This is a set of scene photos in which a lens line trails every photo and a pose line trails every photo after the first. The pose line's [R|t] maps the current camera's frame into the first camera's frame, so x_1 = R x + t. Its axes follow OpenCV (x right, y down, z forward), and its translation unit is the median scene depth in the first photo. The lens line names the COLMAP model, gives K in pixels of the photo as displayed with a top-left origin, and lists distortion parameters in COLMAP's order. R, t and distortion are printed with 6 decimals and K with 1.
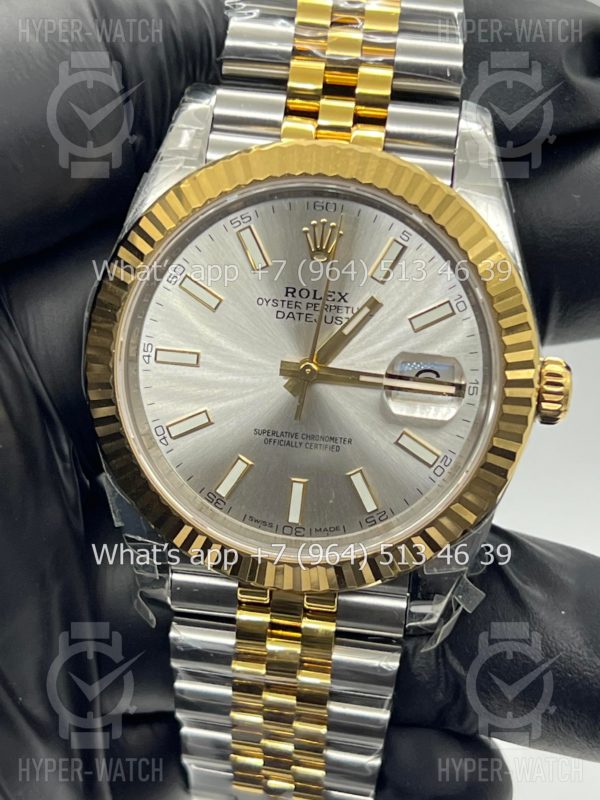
lens RADIAL K [[1884.3, 0, 303.2], [0, 1884.3, 402.1], [0, 0, 1]] dist [0.121172, 0.000000]
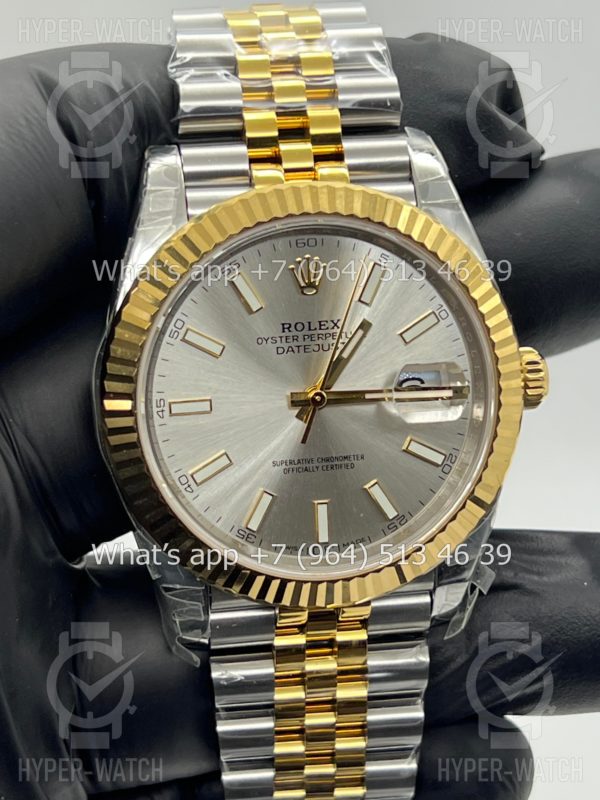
lens RADIAL K [[1884.3, 0, 303.4], [0, 1884.3, 405.2], [0, 0, 1]] dist [0.121172, 0.000000]
pose [[0.955405, -0.171992, 0.240043, -0.257434], [0.175616, 0.984438, 0.006379, -0.020509], [-0.237404, 0.036061, 0.970741, -0.026404]]
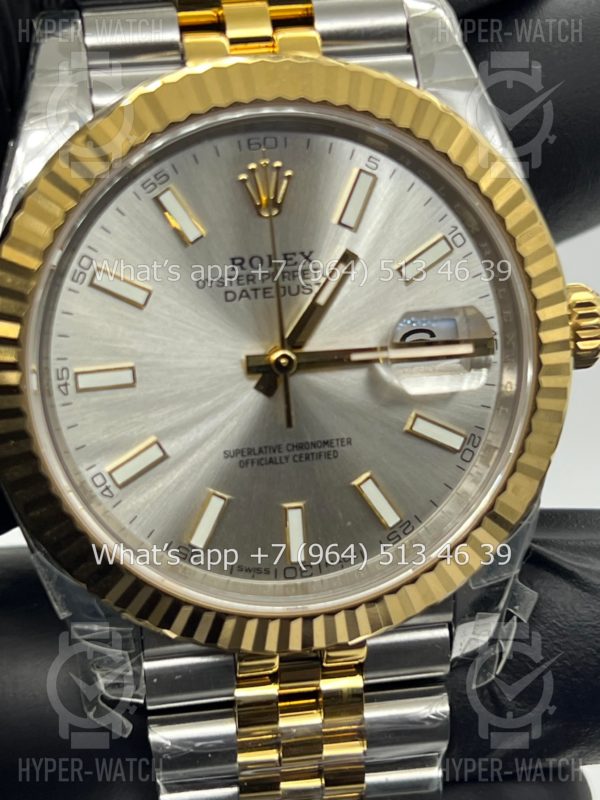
lens RADIAL K [[1884.3, 0, 307.3], [0, 1884.3, 398.0], [0, 0, 1]] dist [0.121172, 0.000000]
pose [[0.956087, -0.201344, 0.212973, -0.150569], [0.197467, 0.979511, 0.039552, -0.029978], [-0.216573, 0.004240, 0.976257, 0.257816]]
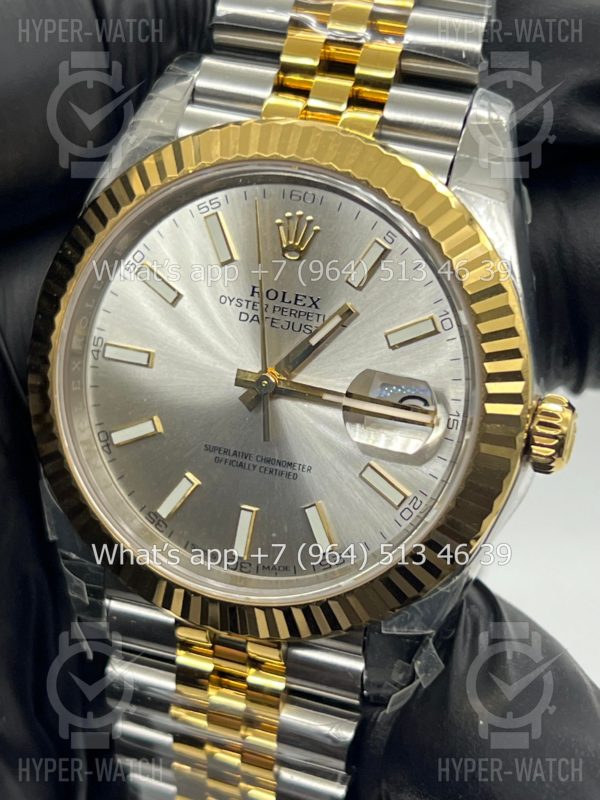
lens RADIAL K [[1884.3, 0, 304.4], [0, 1884.3, 396.3], [0, 0, 1]] dist [0.121172, 0.000000]
pose [[0.978896, 0.092909, -0.182019, 0.177232], [-0.099798, 0.994584, -0.029041, 0.012890], [0.178335, 0.046593, 0.982866, 0.146539]]
